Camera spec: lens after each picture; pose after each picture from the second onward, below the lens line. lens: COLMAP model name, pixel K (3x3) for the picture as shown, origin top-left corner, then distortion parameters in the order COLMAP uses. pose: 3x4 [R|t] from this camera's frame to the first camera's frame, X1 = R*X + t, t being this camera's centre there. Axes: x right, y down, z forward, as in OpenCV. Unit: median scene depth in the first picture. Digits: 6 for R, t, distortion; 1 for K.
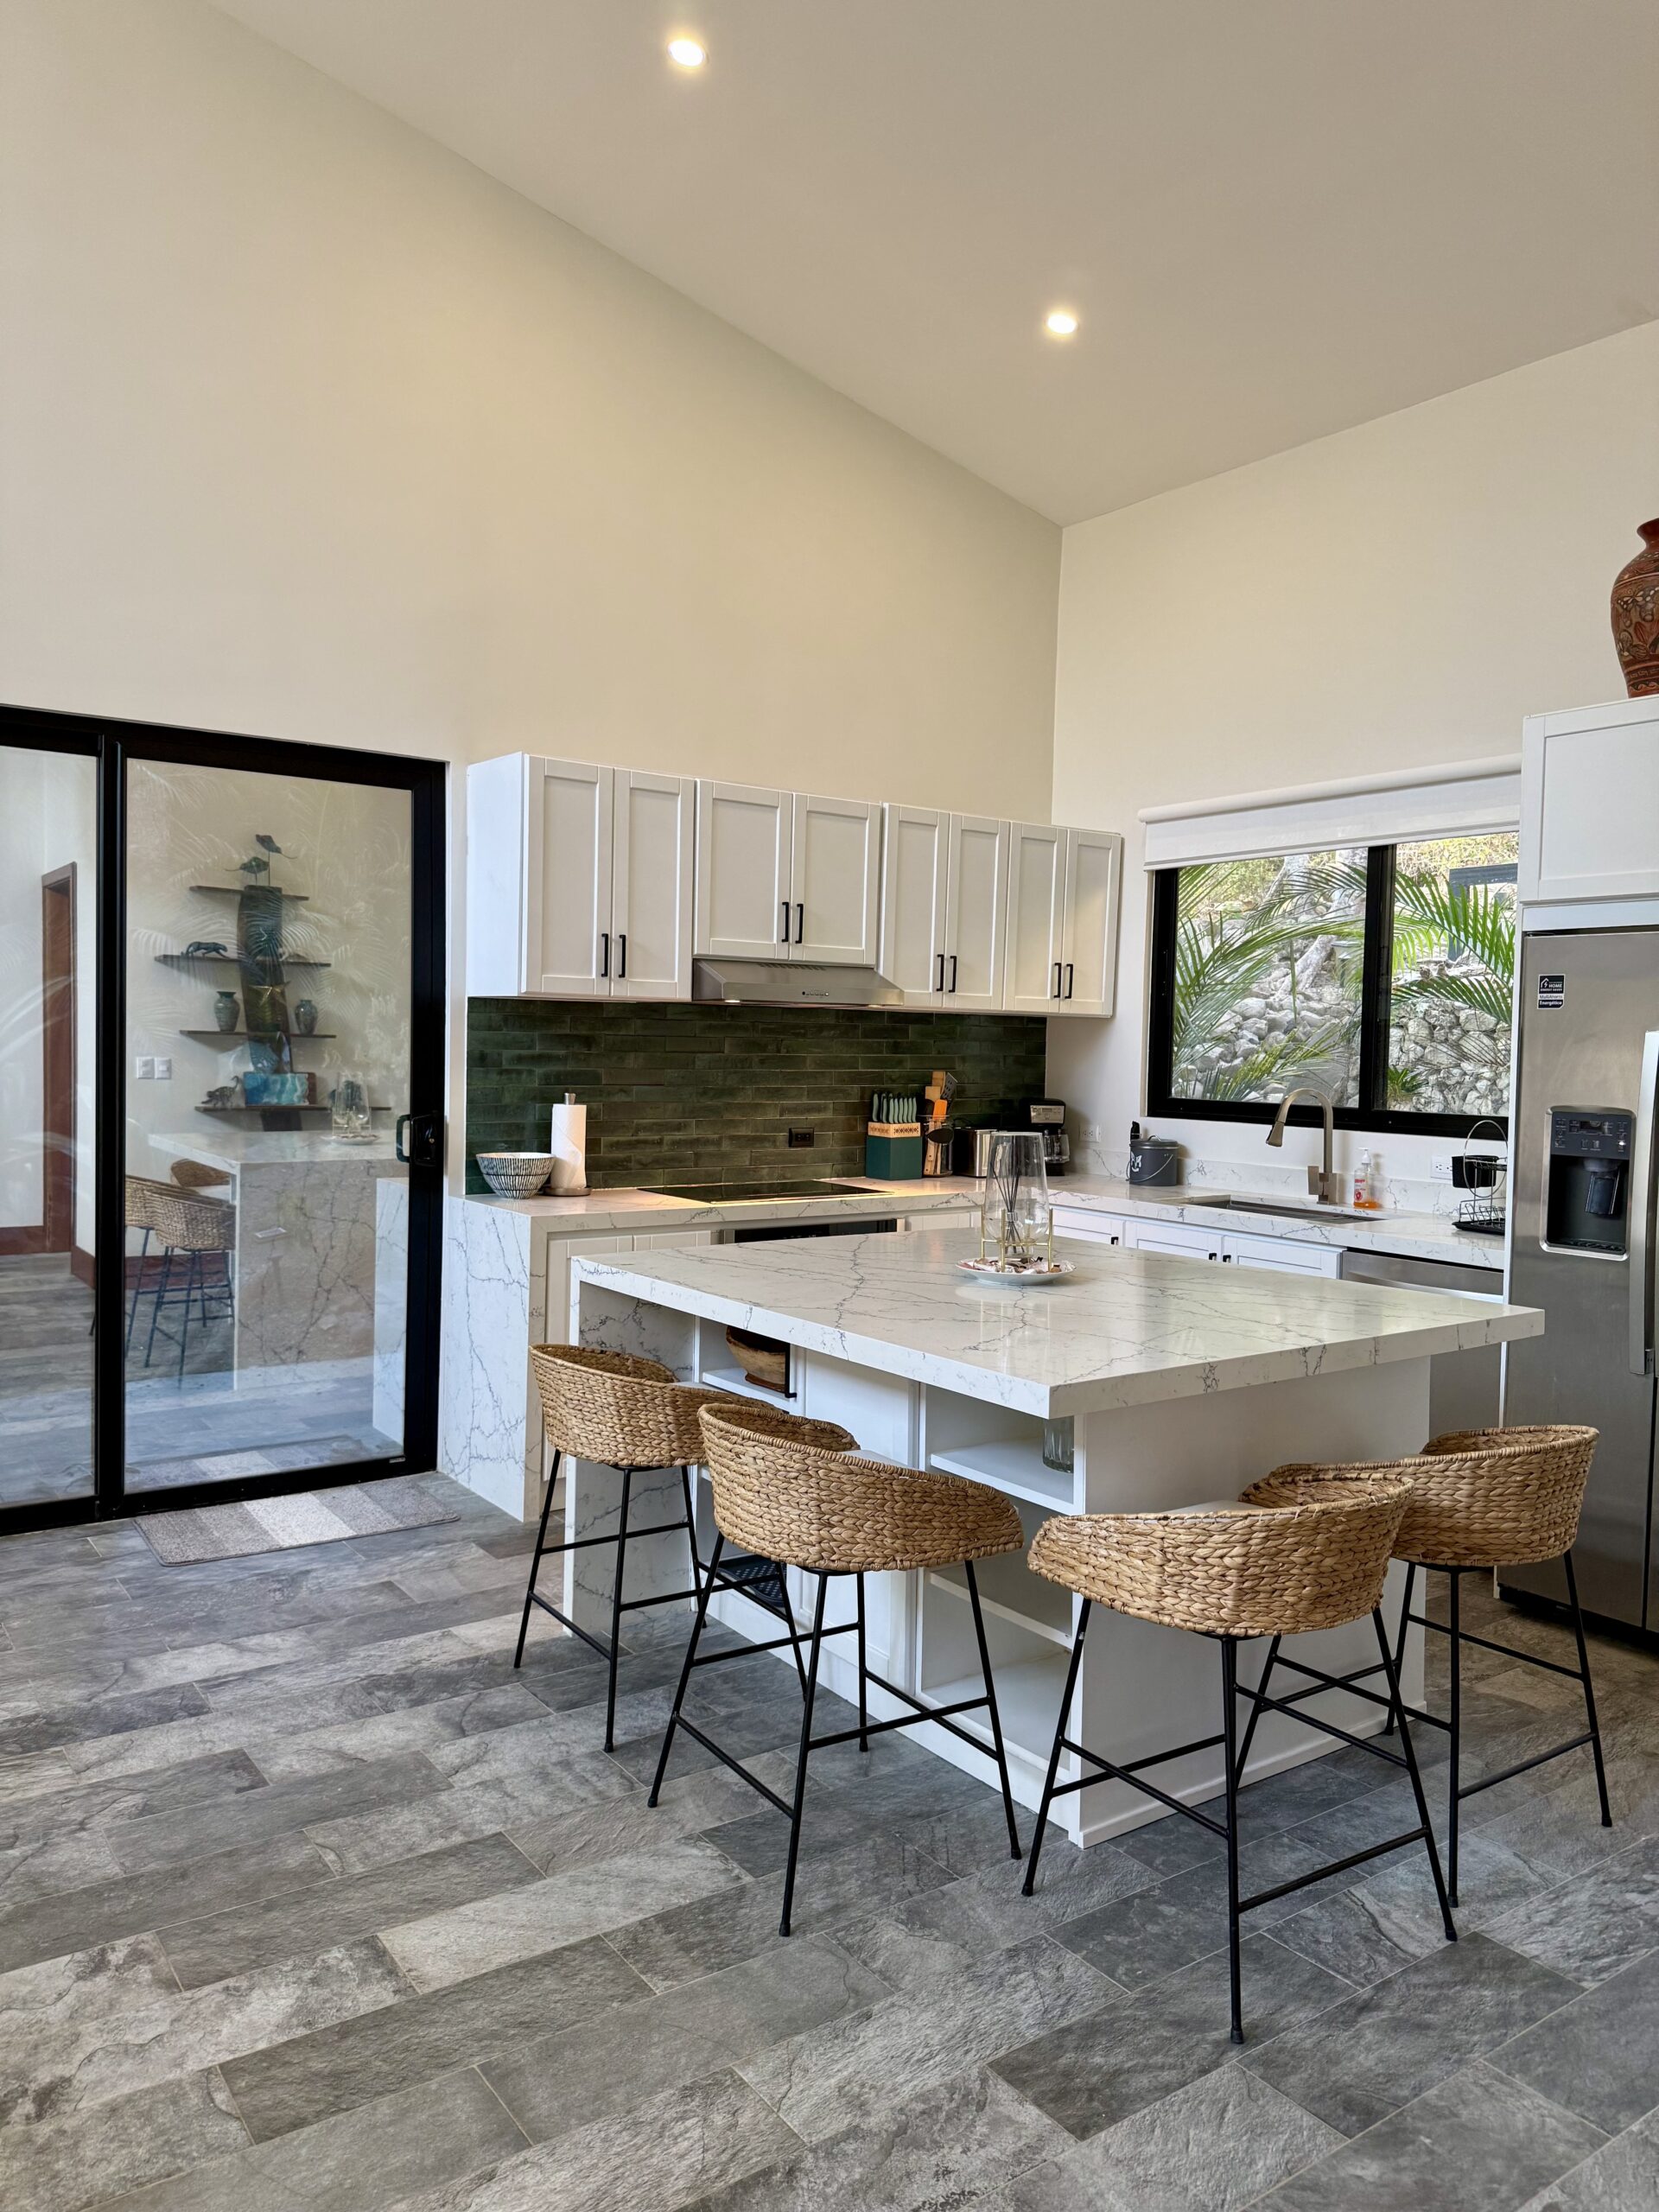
lens RADIAL K [[1580.6, 0, 829.5], [0, 1580.6, 1106.0], [0, 0, 1]] dist [0.089554, -0.088964]
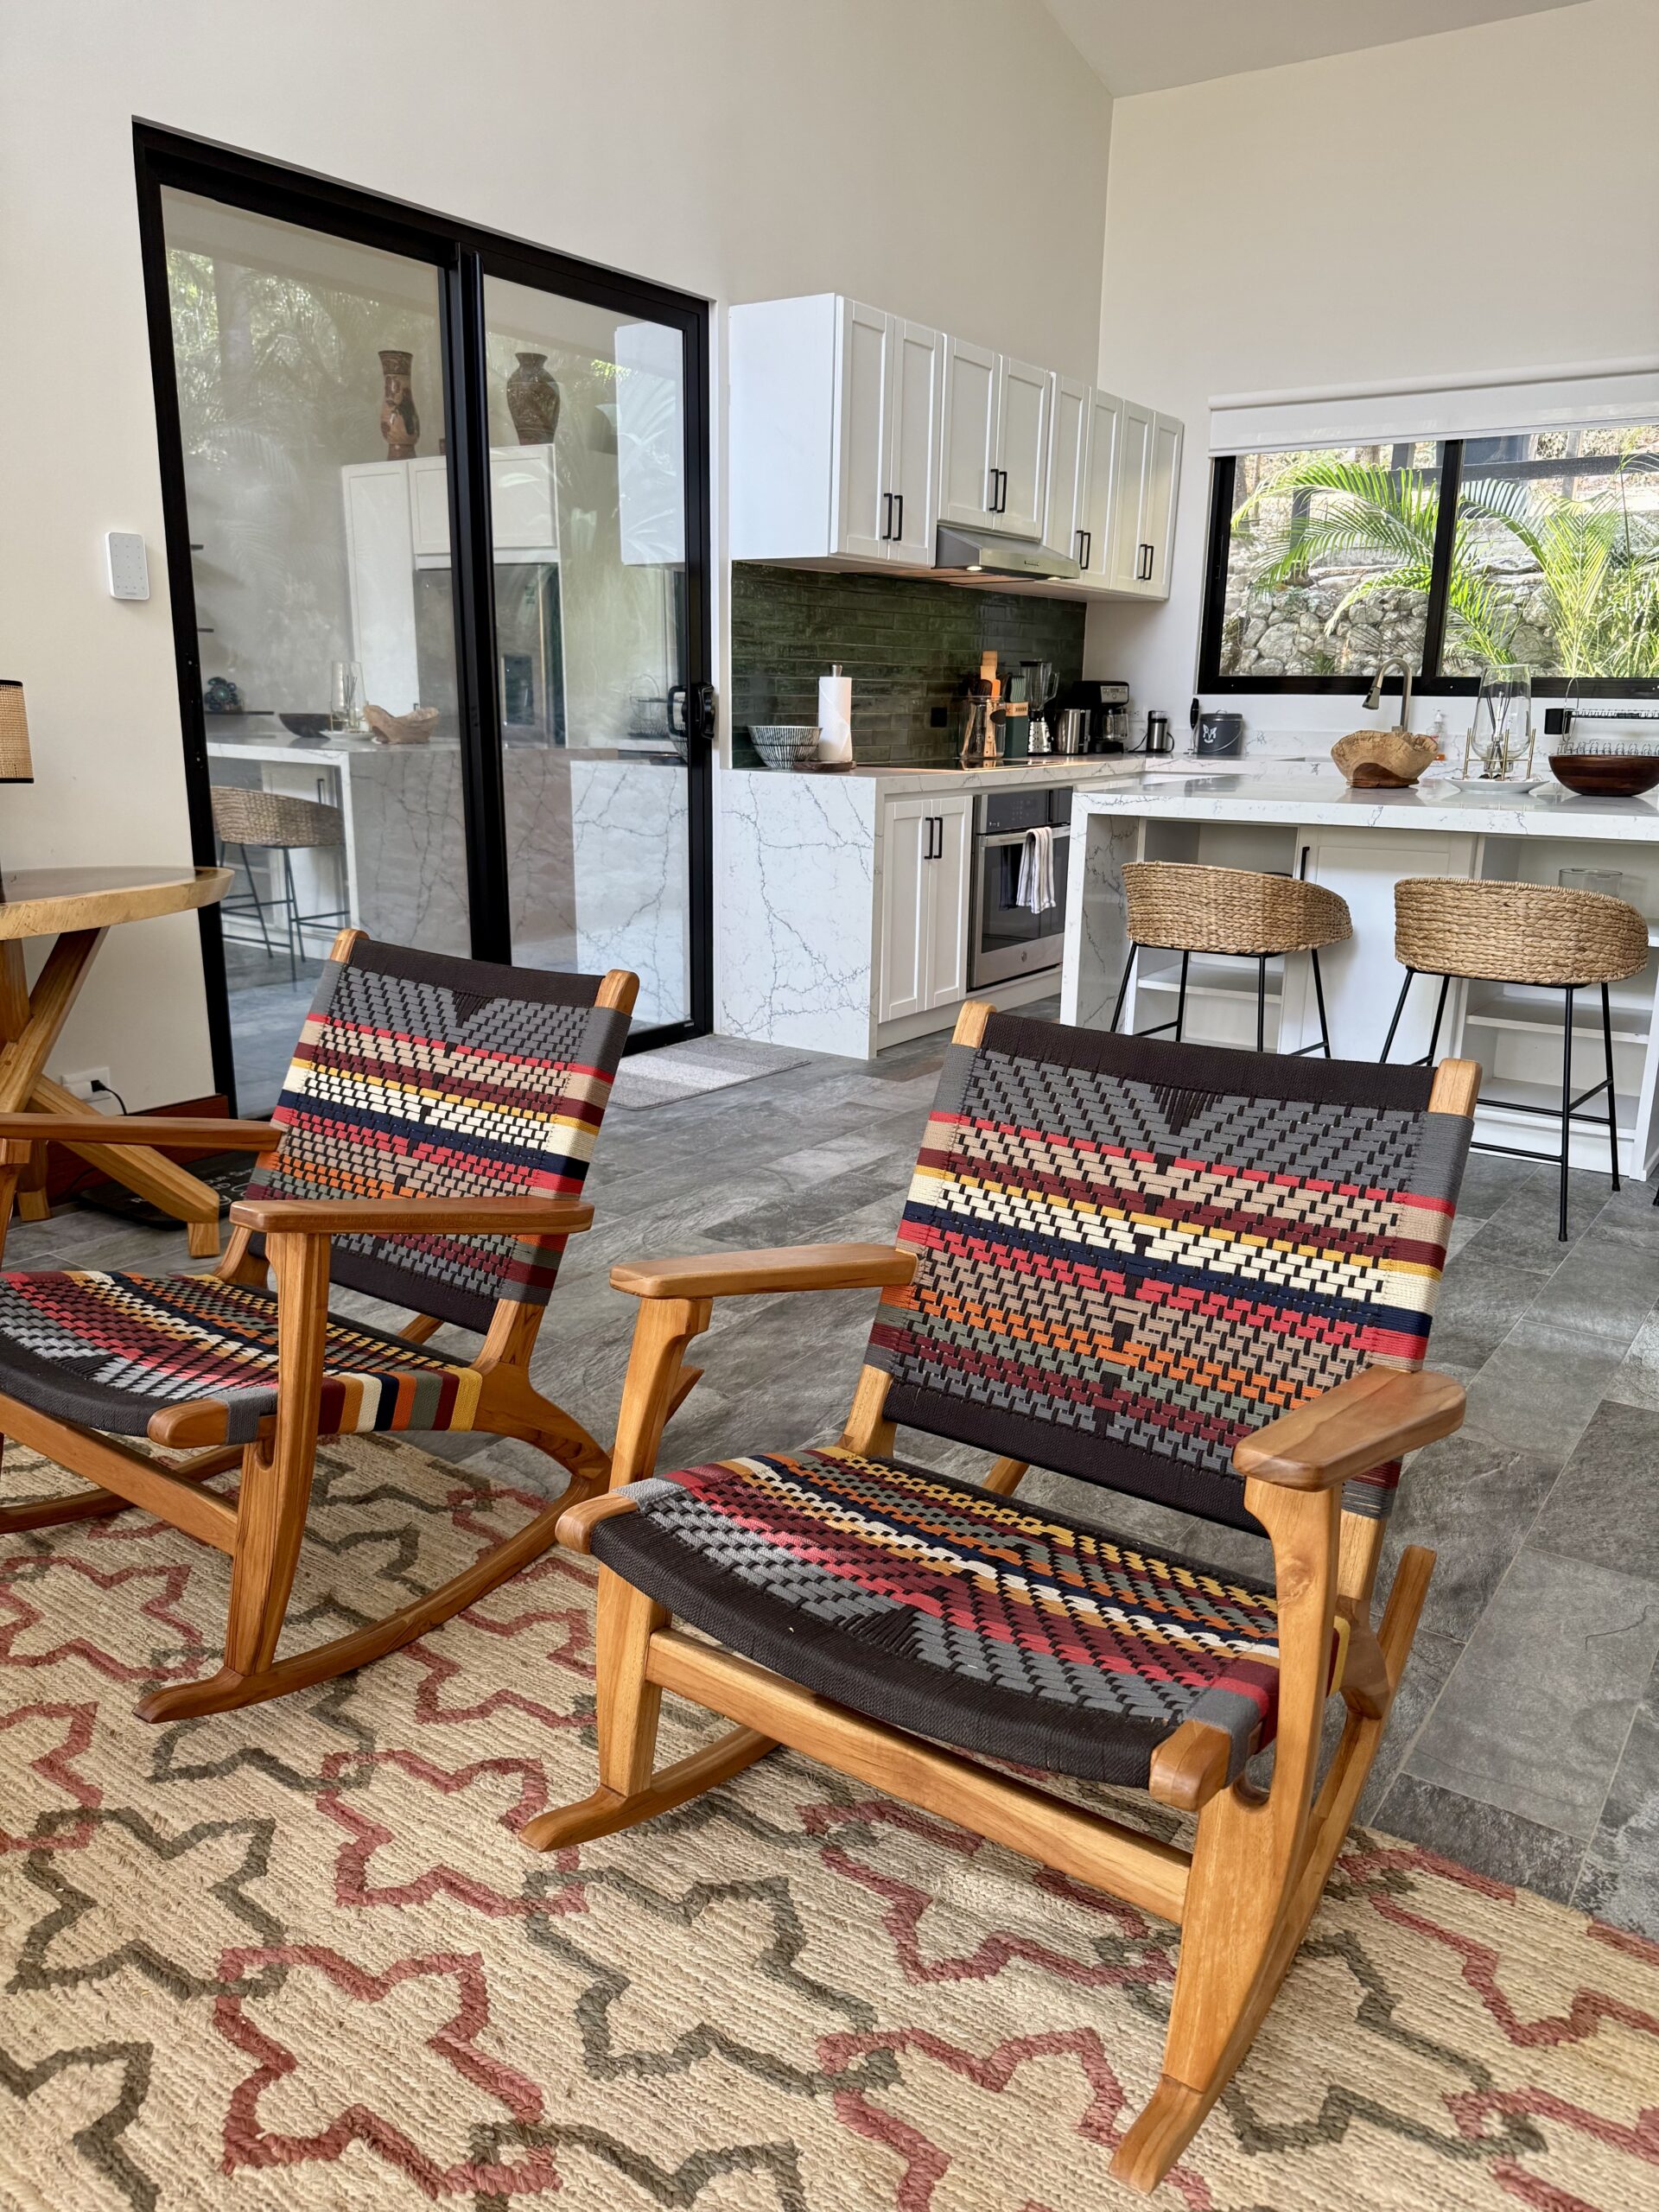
lens RADIAL K [[1580.6, 0, 829.5], [0, 1580.6, 1106.0], [0, 0, 1]] dist [0.089554, -0.088964]
pose [[0.943096, -0.088306, 0.320581, -0.521337], [0.015479, 0.974706, 0.222953, 0.041688], [-0.332160, -0.205303, 0.920608, -0.014011]]
